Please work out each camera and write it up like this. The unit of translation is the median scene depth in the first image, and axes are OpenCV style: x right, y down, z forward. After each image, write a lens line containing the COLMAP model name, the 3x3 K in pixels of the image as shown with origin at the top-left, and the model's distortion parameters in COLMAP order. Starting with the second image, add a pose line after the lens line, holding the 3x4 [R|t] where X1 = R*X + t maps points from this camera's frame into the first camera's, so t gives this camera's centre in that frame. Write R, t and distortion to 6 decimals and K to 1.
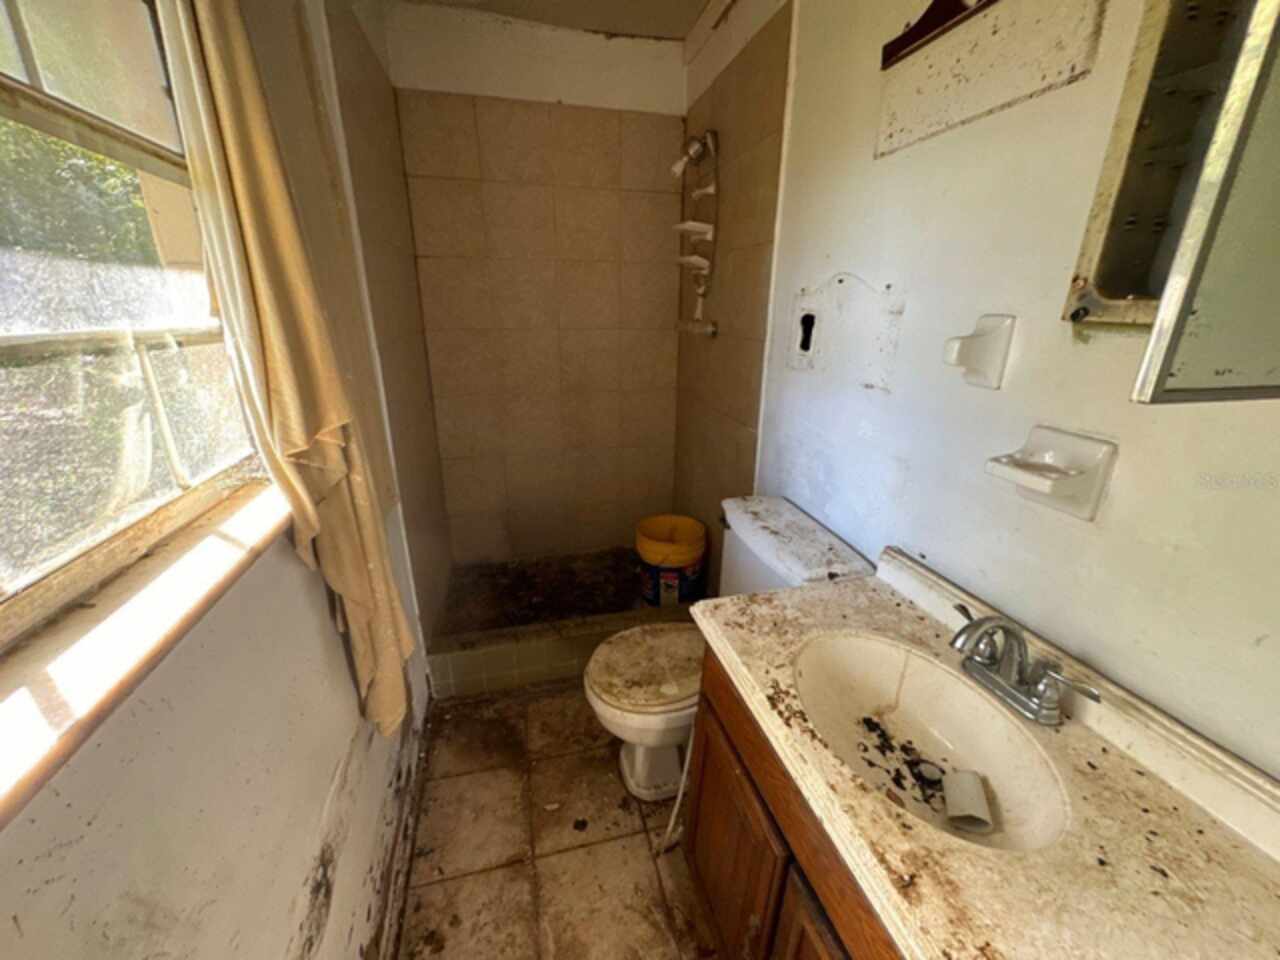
lens RADIAL K [[508.3, 0, 639.1], [0, 508.3, 481.5], [0, 0, 1]] dist [-0.002785, 0.000564]
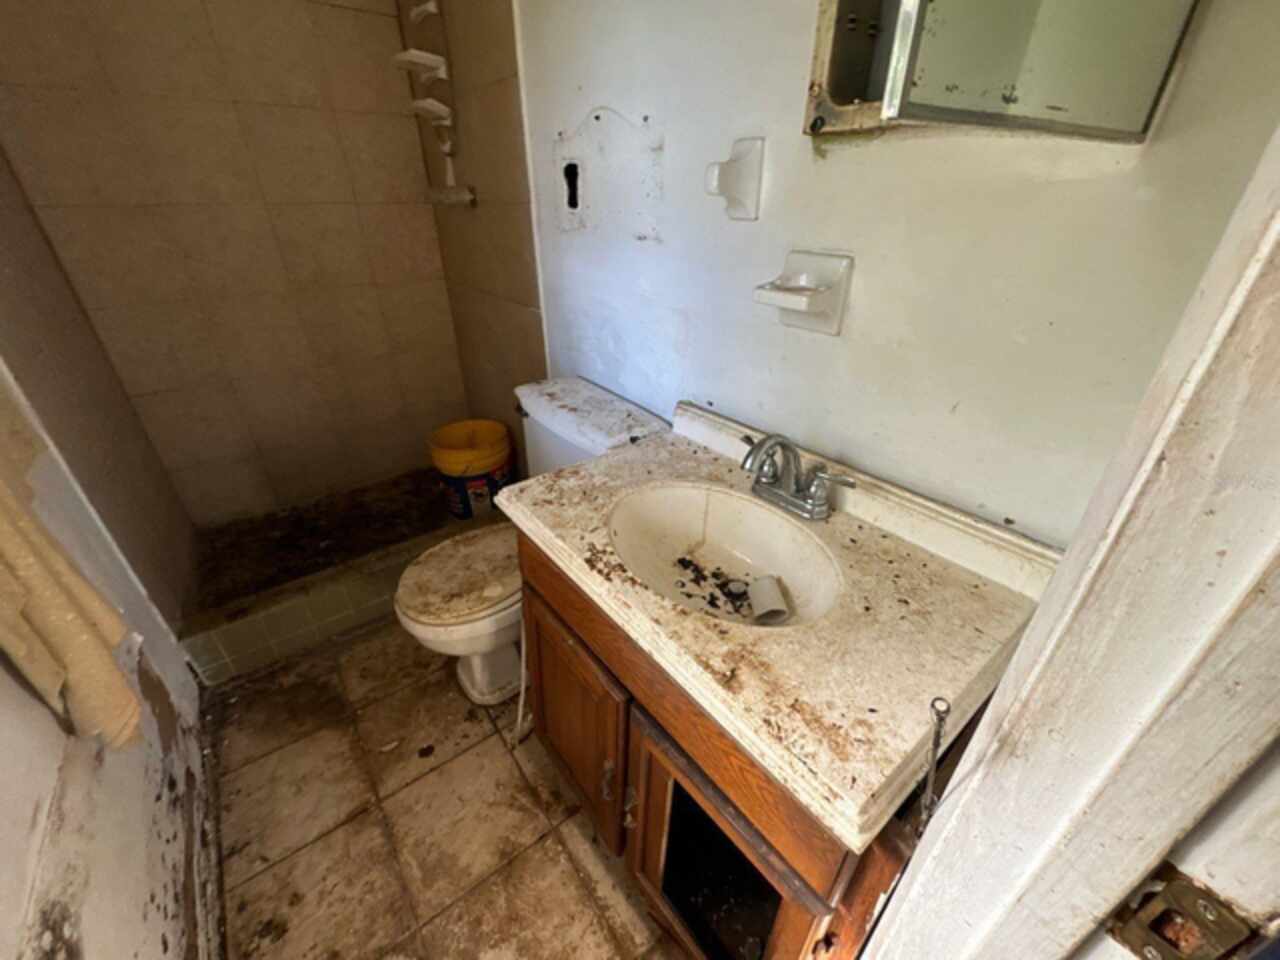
lens RADIAL K [[508.3, 0, 639.8], [0, 508.3, 480.1], [0, 0, 1]] dist [-0.002785, 0.000564]
pose [[0.918531, -0.199120, 0.341544, 0.037029], [0.137907, 0.971015, 0.195222, 0.078652], [-0.370516, -0.132216, 0.919367, 0.072013]]
